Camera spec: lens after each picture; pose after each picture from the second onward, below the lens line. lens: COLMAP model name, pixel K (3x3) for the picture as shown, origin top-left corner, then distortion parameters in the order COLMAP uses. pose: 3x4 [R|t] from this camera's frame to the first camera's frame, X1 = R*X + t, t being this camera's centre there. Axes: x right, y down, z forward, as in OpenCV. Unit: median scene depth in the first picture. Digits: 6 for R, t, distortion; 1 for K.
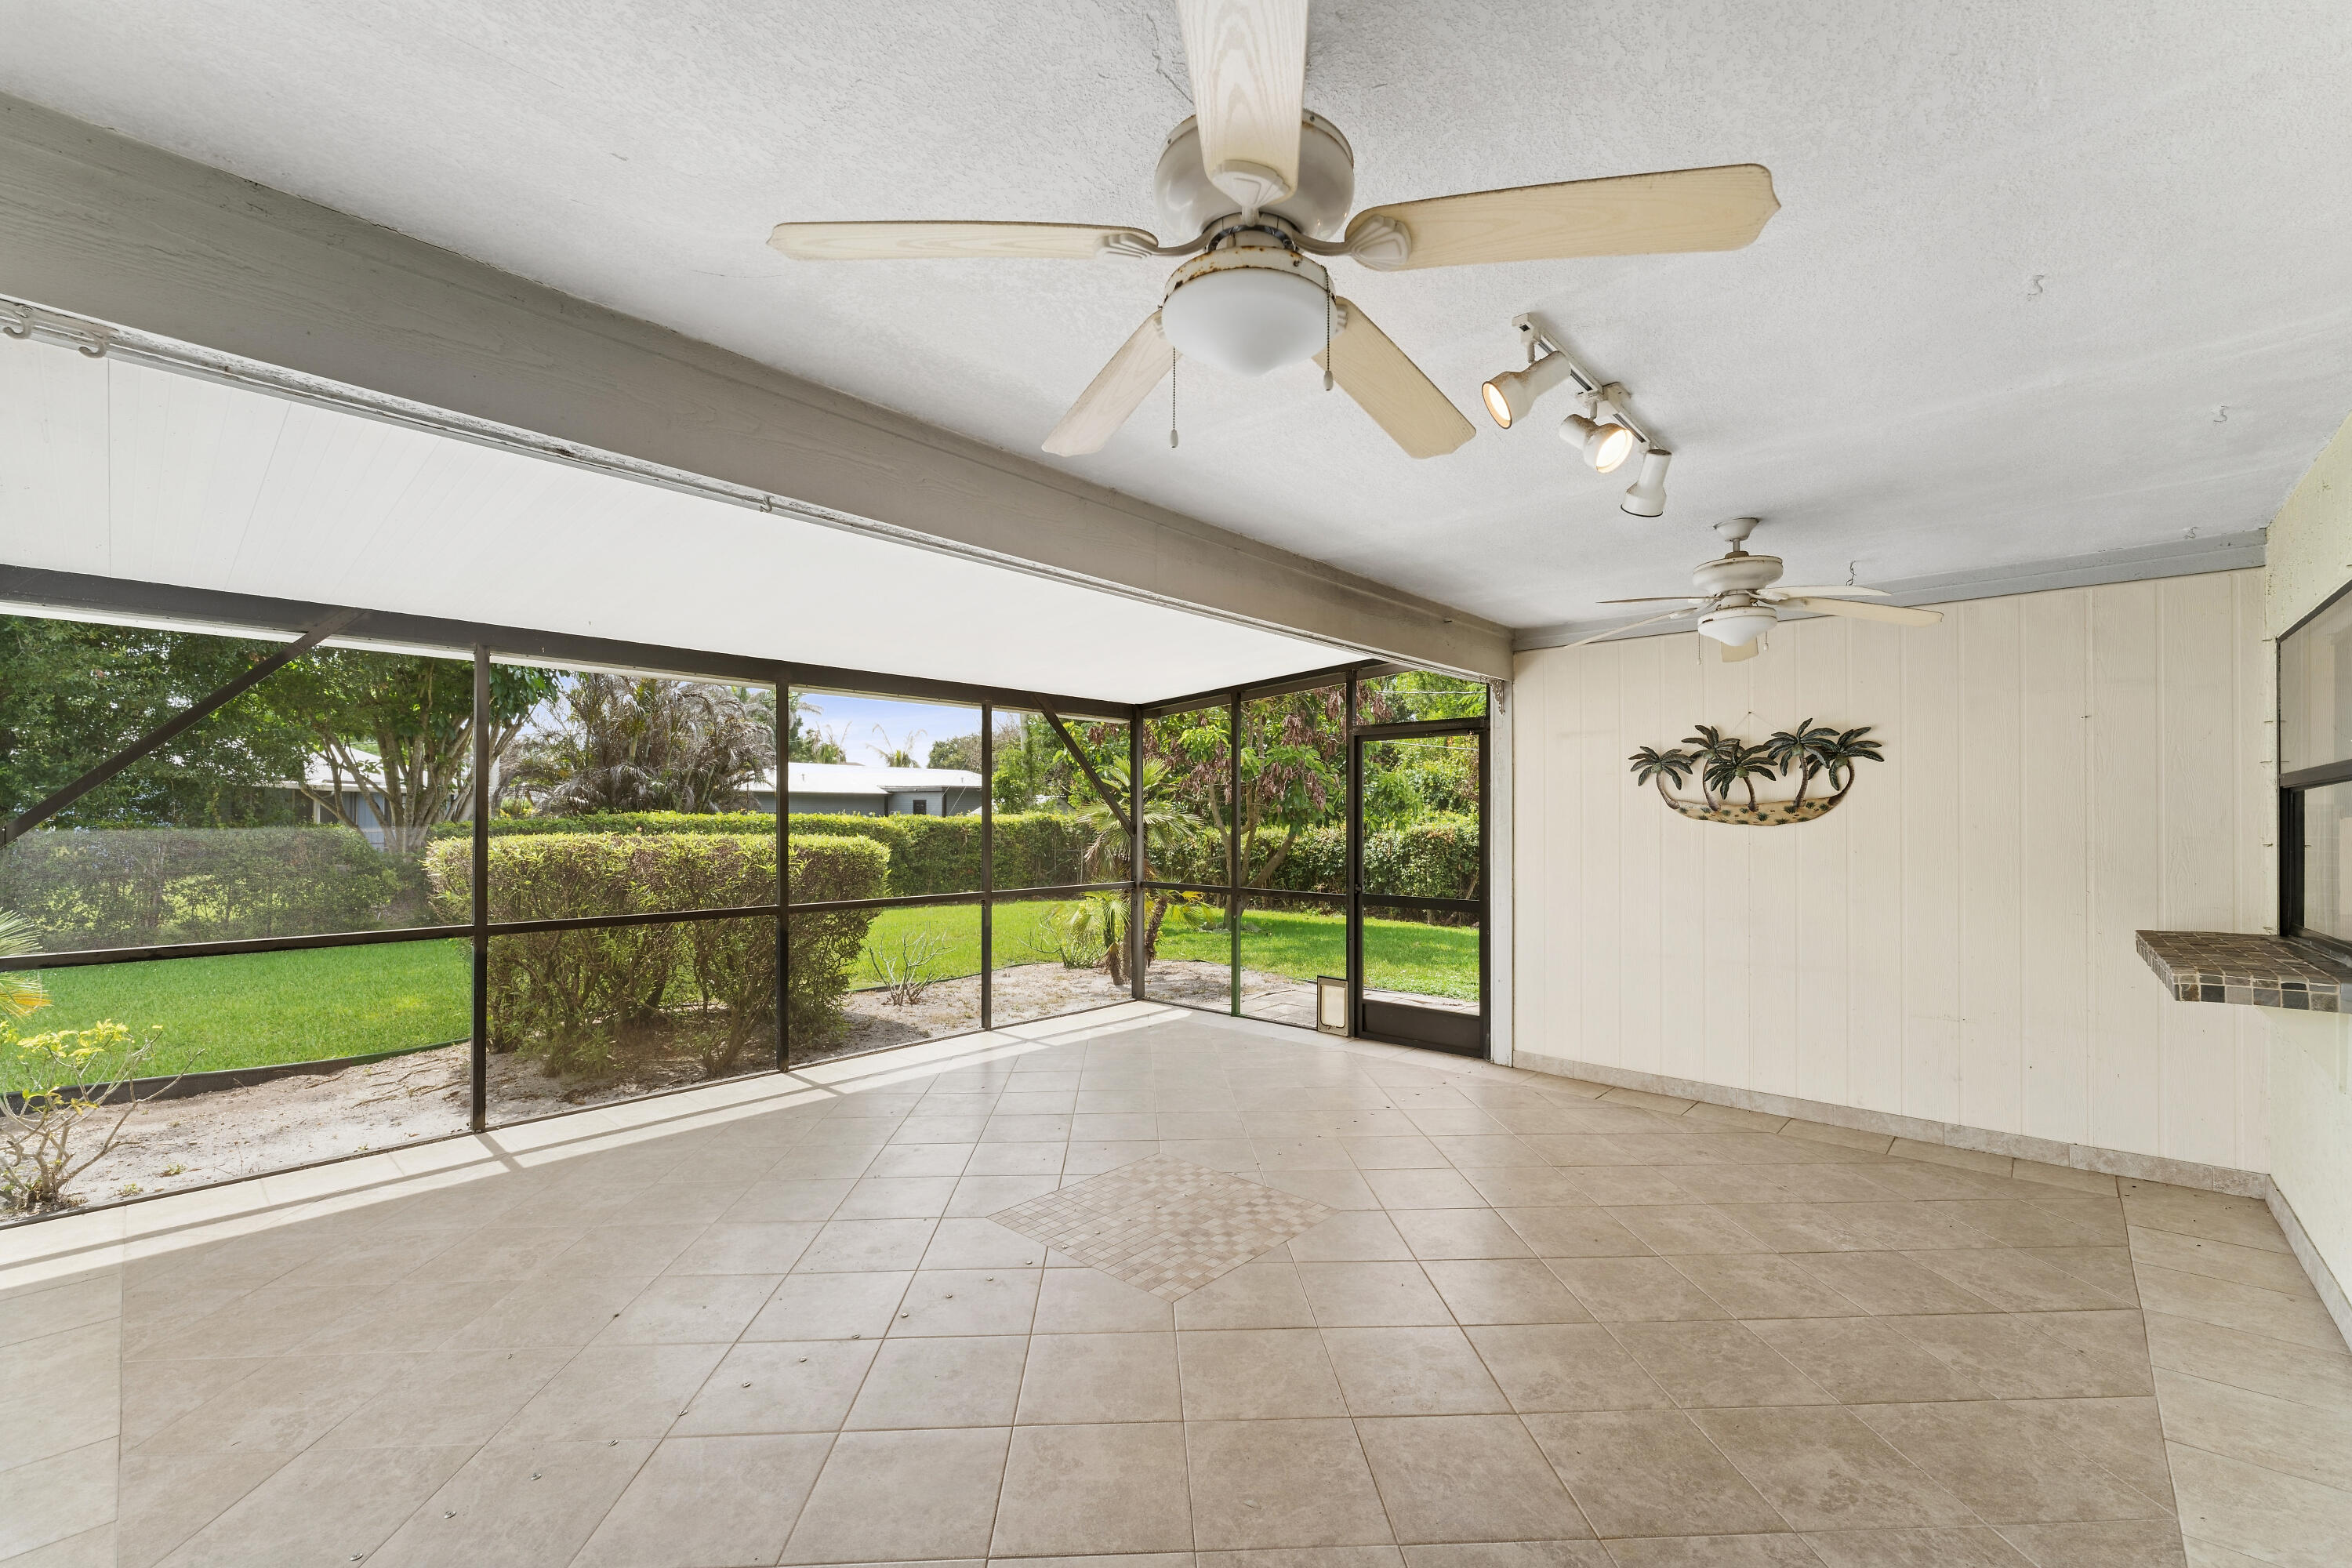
lens RADIAL K [[951.4, 0, 1169.1], [0, 951.4, 790.8], [0, 0, 1]] dist [0.001673, 0.000178]
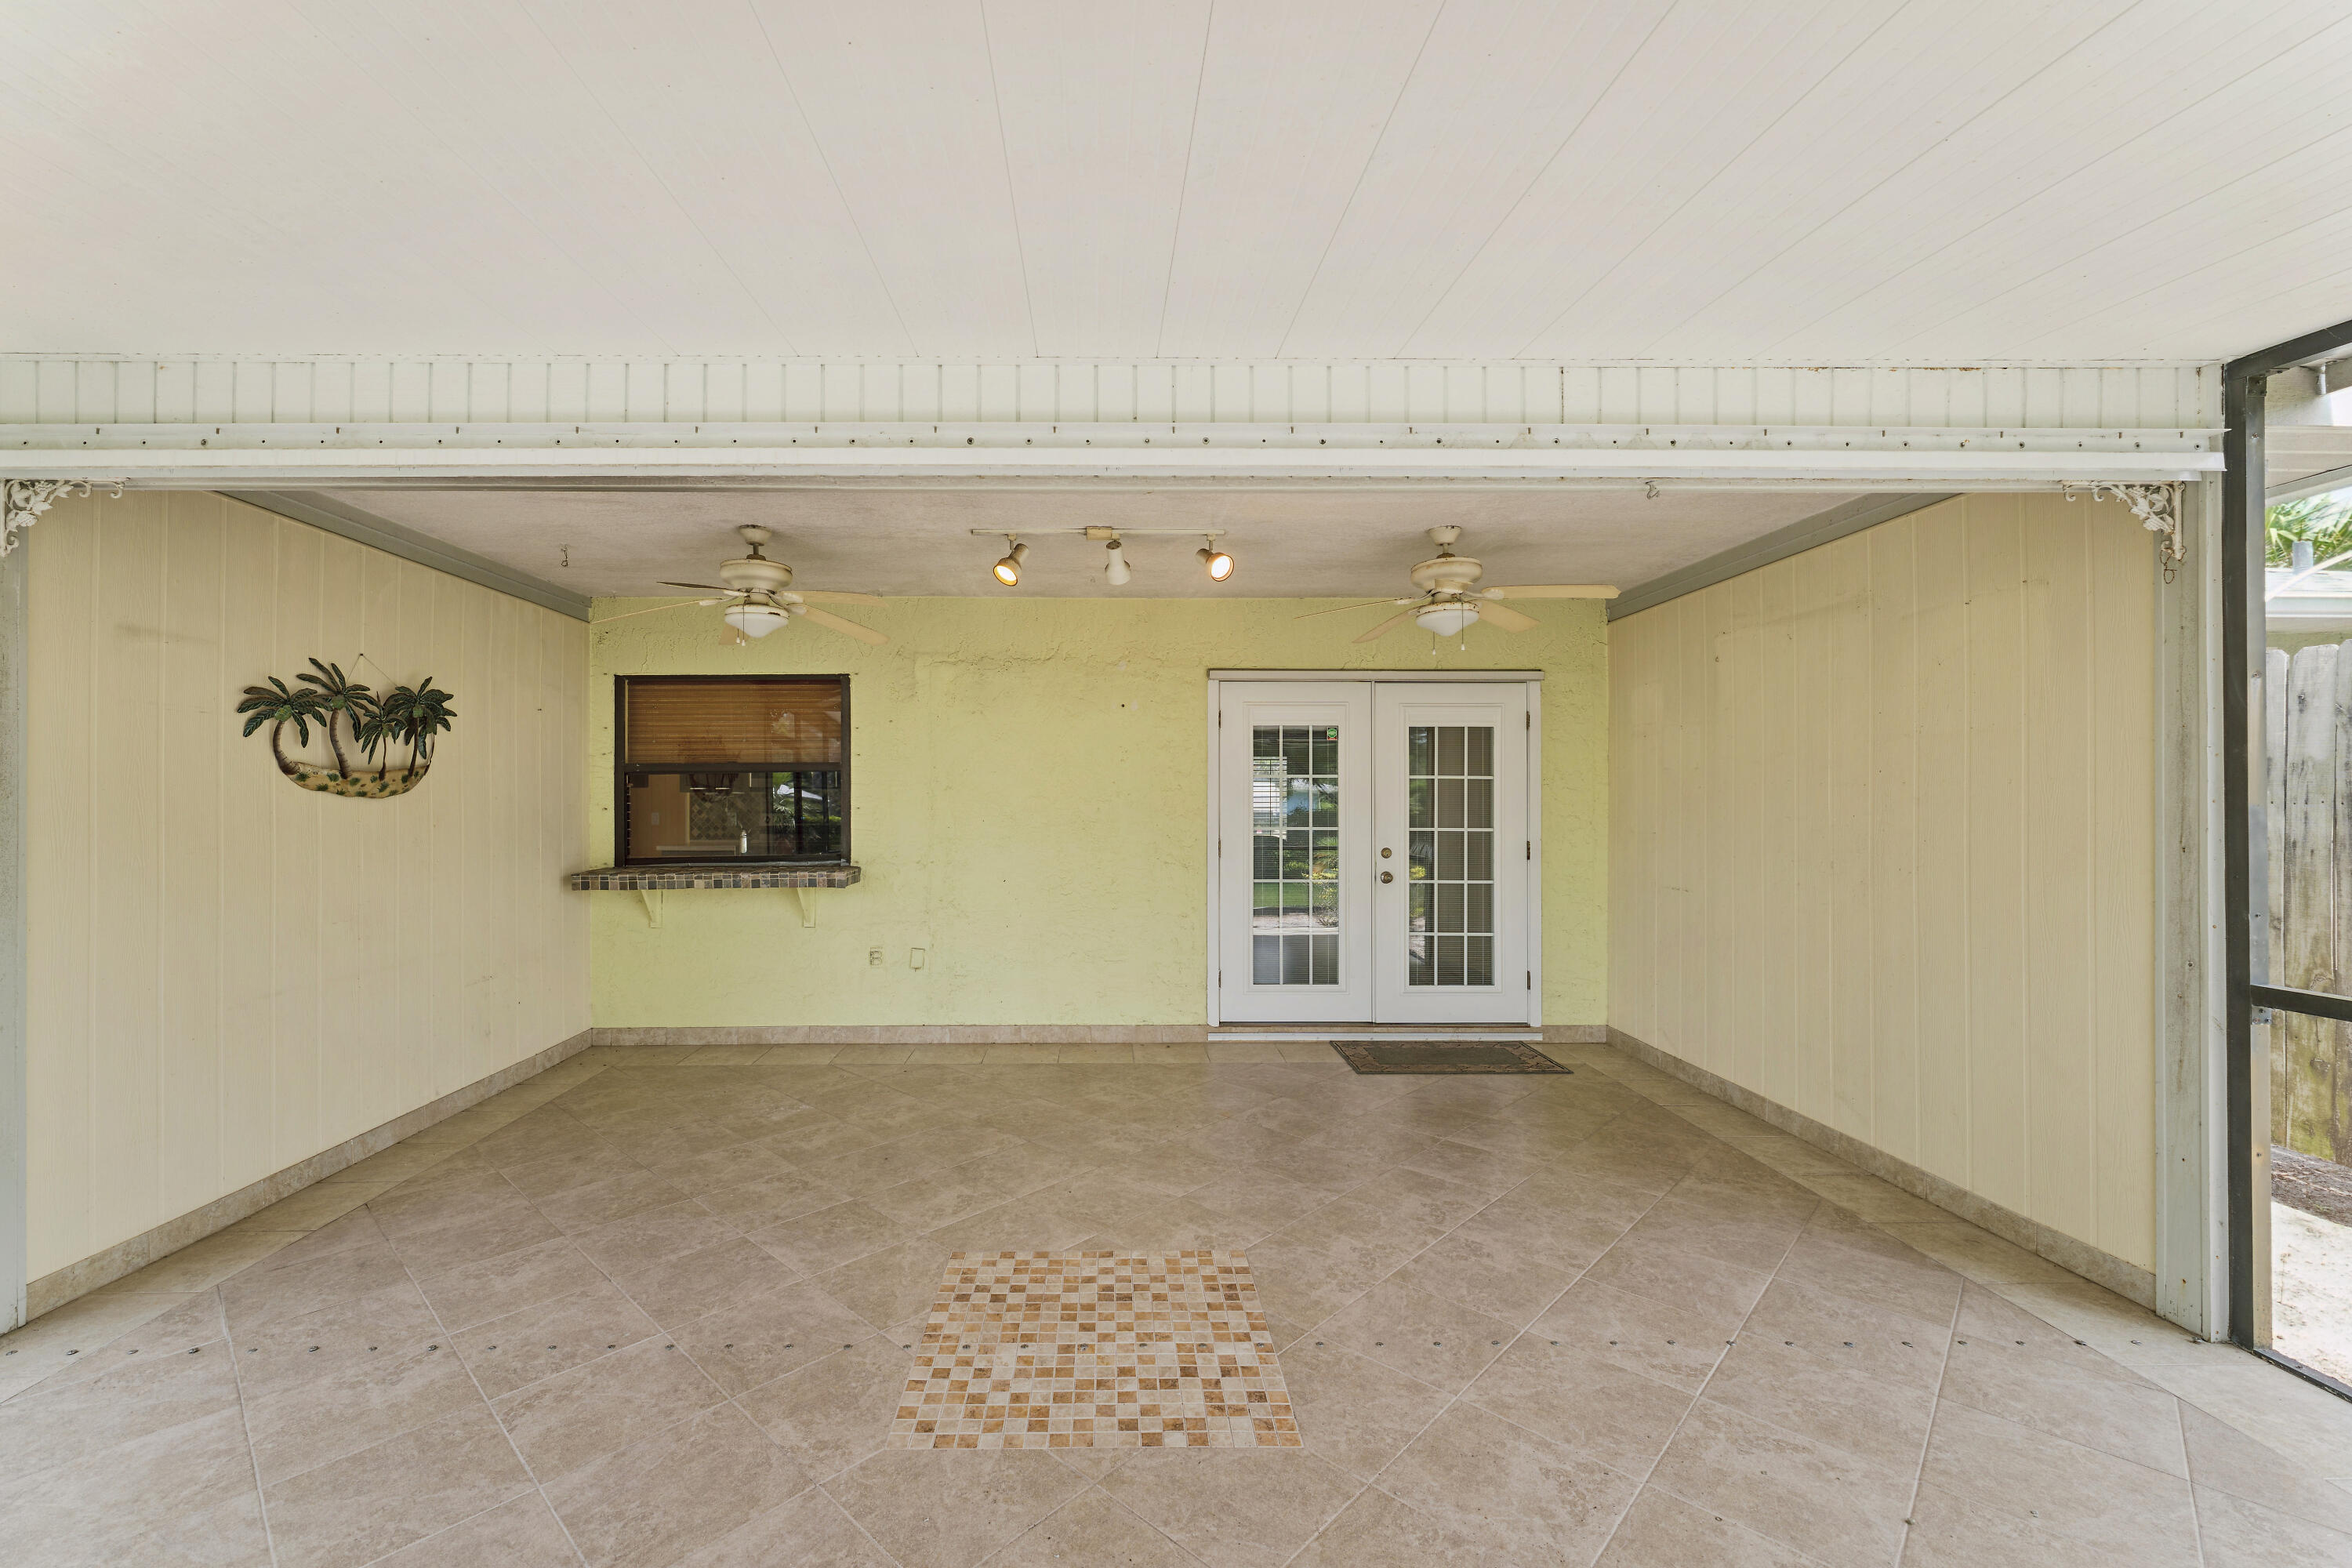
lens RADIAL K [[993.6, 0, 1110.6], [0, 993.6, 809.5], [0, 0, 1]] dist [0.000901, 0.000089]
pose [[-0.685632, -0.009841, 0.727882, -0.405188], [-0.022670, 0.999712, -0.007837, 0.037968], [-0.727595, -0.021875, -0.685658, 1.101436]]
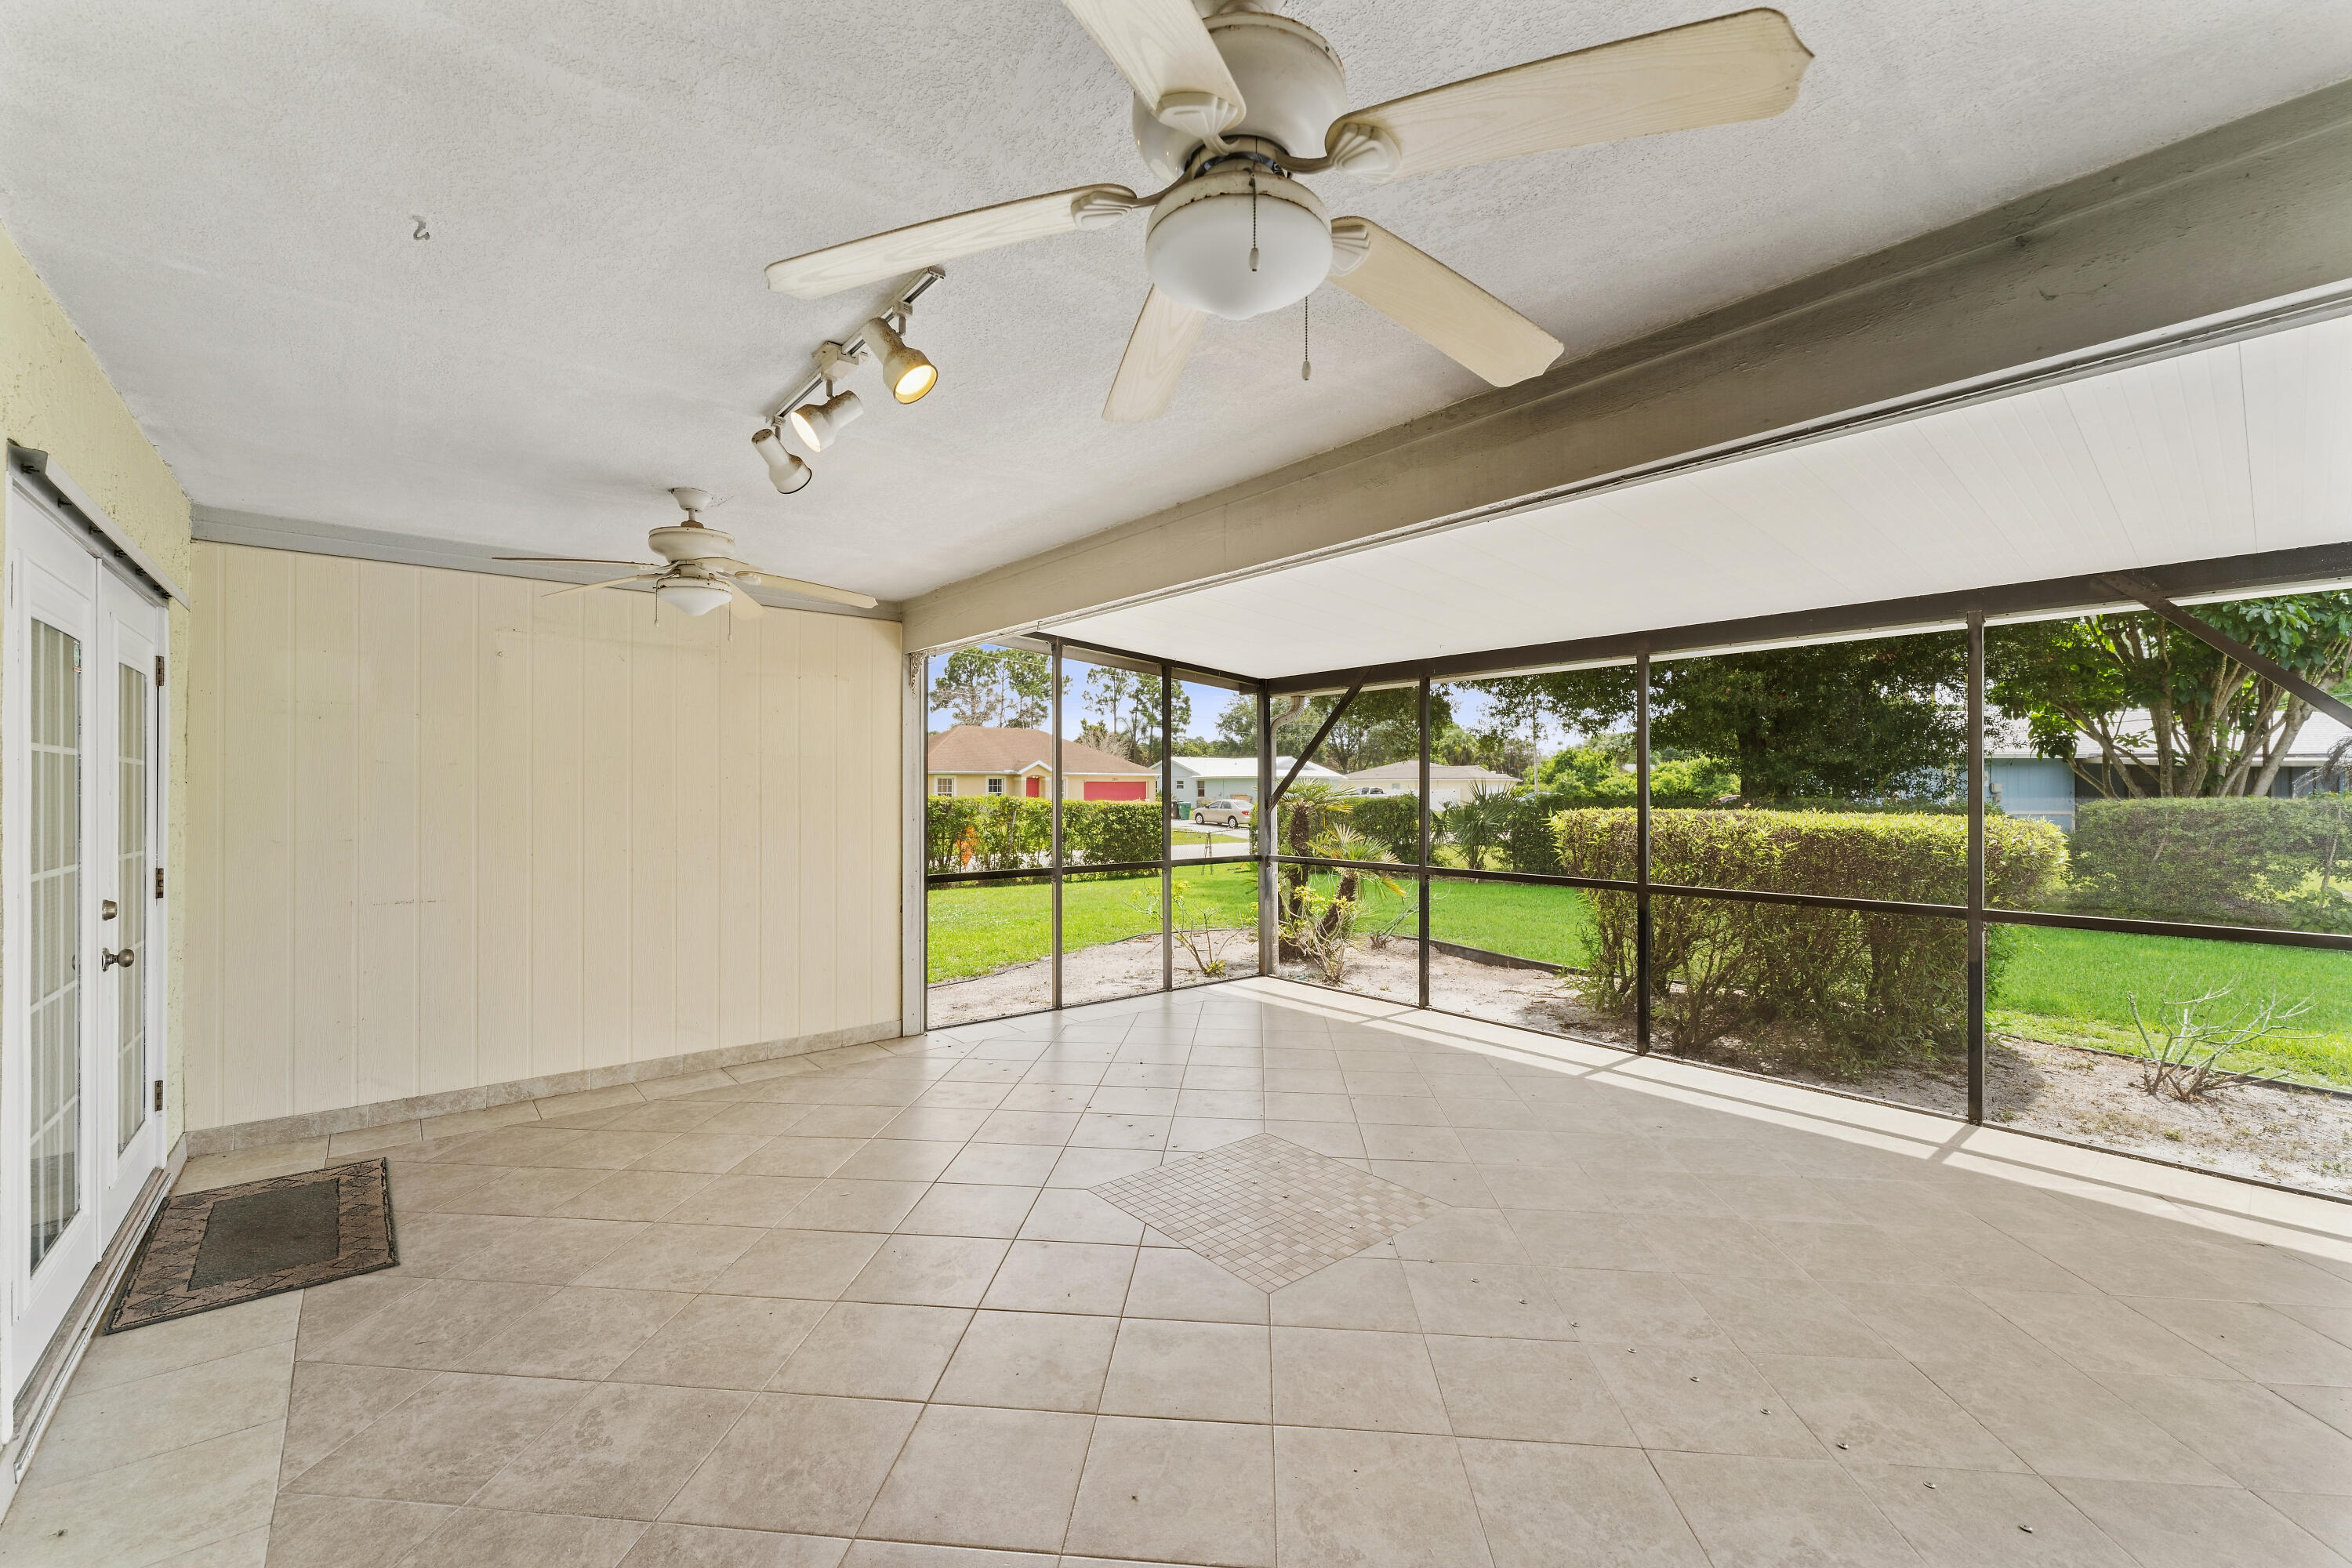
lens RADIAL K [[934.2, 0, 1176.0], [0, 934.2, 784.0], [0, 0, 1]] dist [0.000163, -0.000086]
pose [[-0.121039, -0.008244, -0.992613, 0.698026], [0.026095, 0.999594, -0.011484, 0.020170], [0.992305, -0.027292, -0.120775, 0.749938]]
